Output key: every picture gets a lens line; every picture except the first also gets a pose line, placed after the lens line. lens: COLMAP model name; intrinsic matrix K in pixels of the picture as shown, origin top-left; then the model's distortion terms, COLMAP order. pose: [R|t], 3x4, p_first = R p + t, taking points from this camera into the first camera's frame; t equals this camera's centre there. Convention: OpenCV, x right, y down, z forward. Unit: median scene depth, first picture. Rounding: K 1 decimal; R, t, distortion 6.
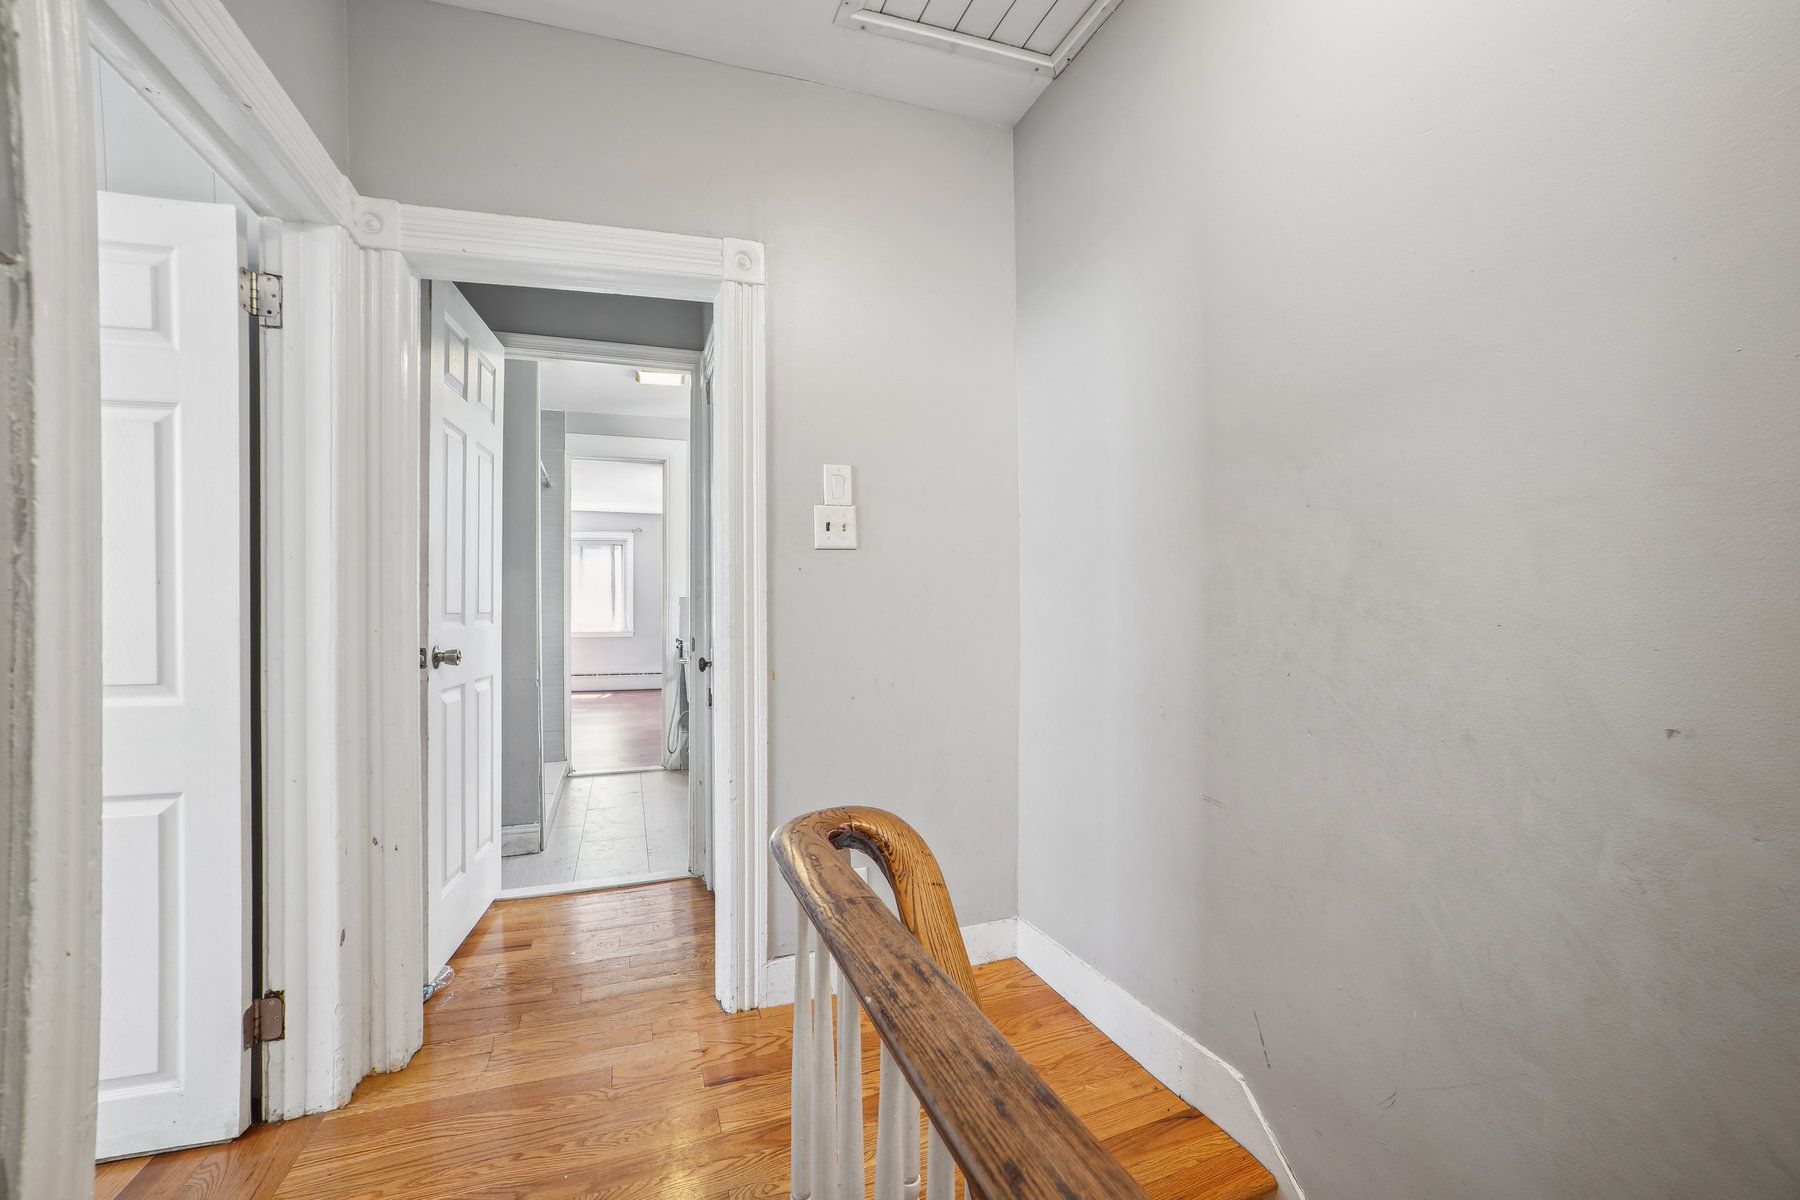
lens RADIAL K [[728.8, 0, 900.2], [0, 728.8, 603.2], [0, 0, 1]] dist [-0.000521, 0.000002]
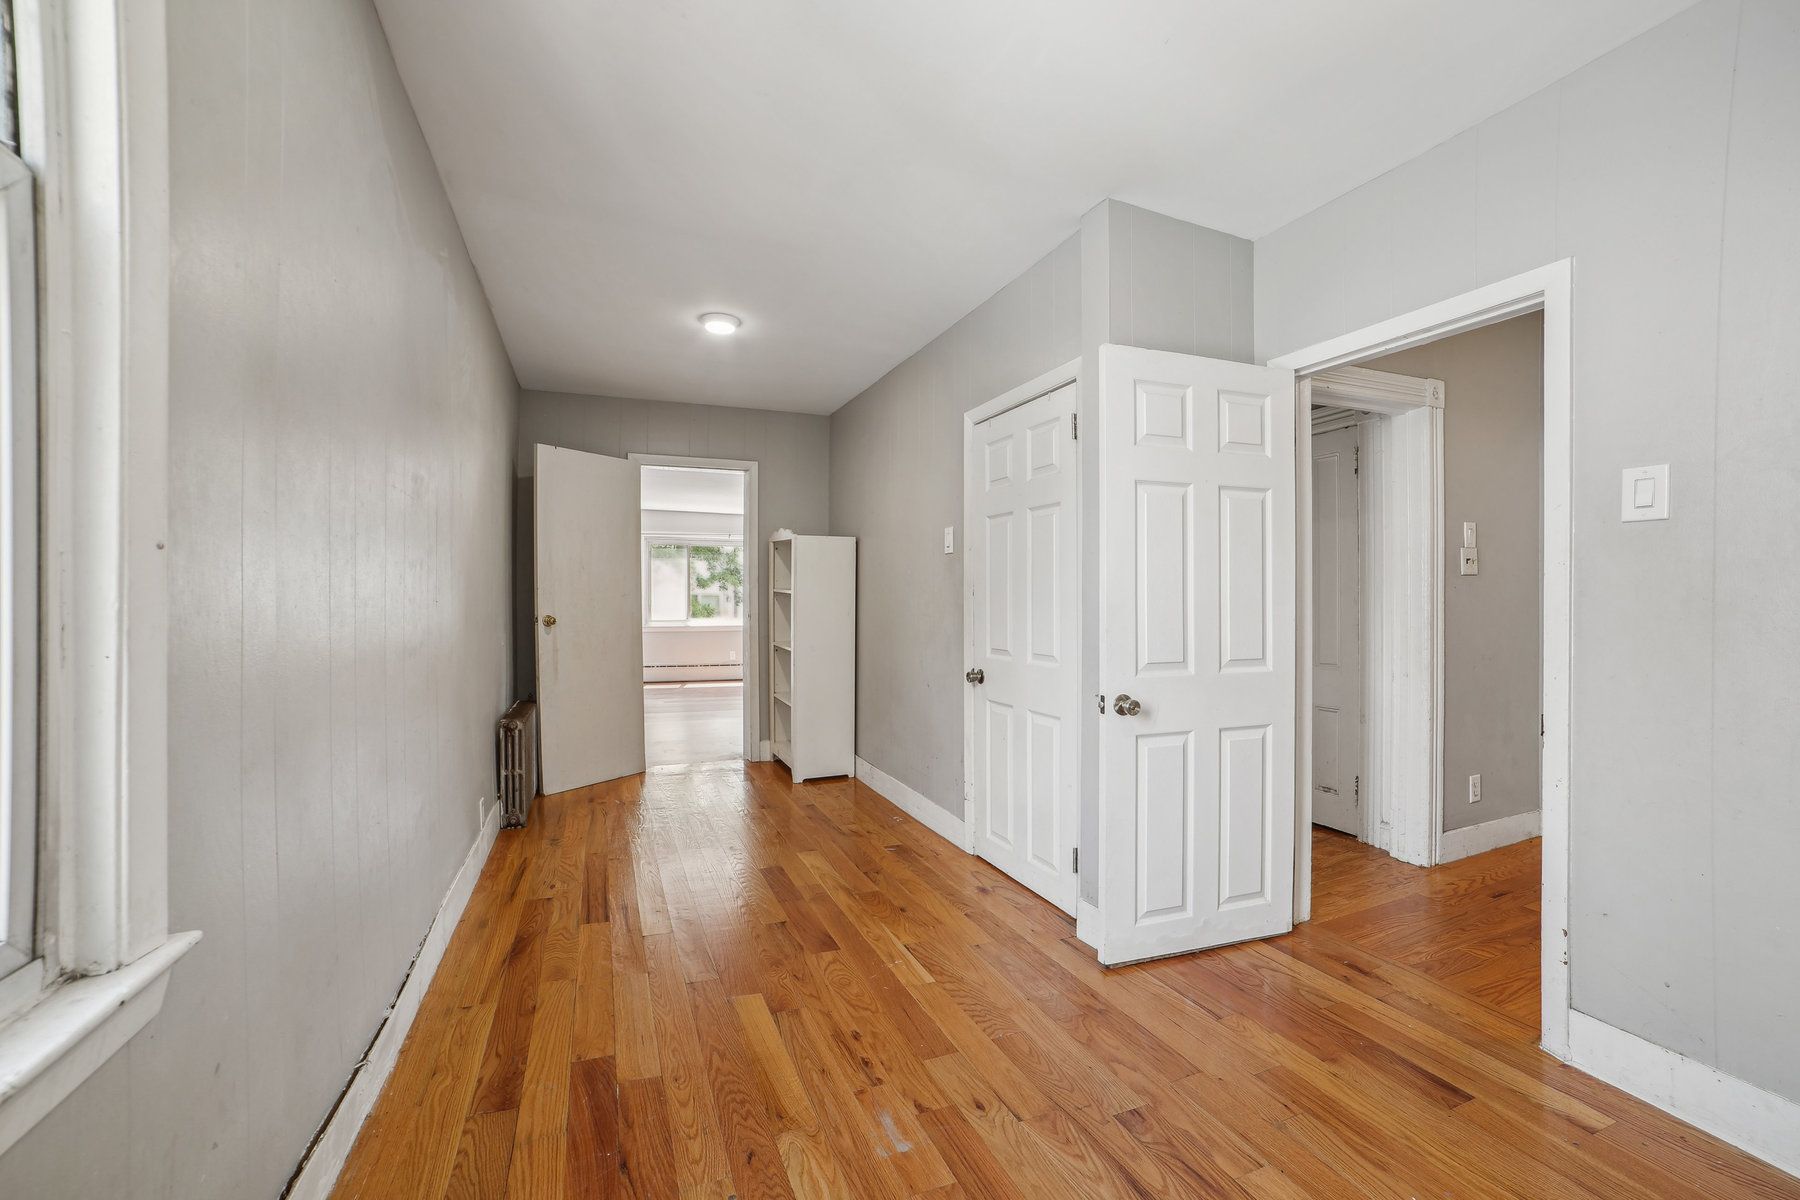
lens RADIAL K [[703.5, 0, 903.8], [0, 703.5, 604.7], [0, 0, 1]] dist [-0.008761, 0.001064]
pose [[0.992085, 0.000438, 0.125566, -1.502741], [-0.001972, 0.999925, 0.012094, -0.026093], [-0.125551, -0.012246, 0.992012, -0.361268]]
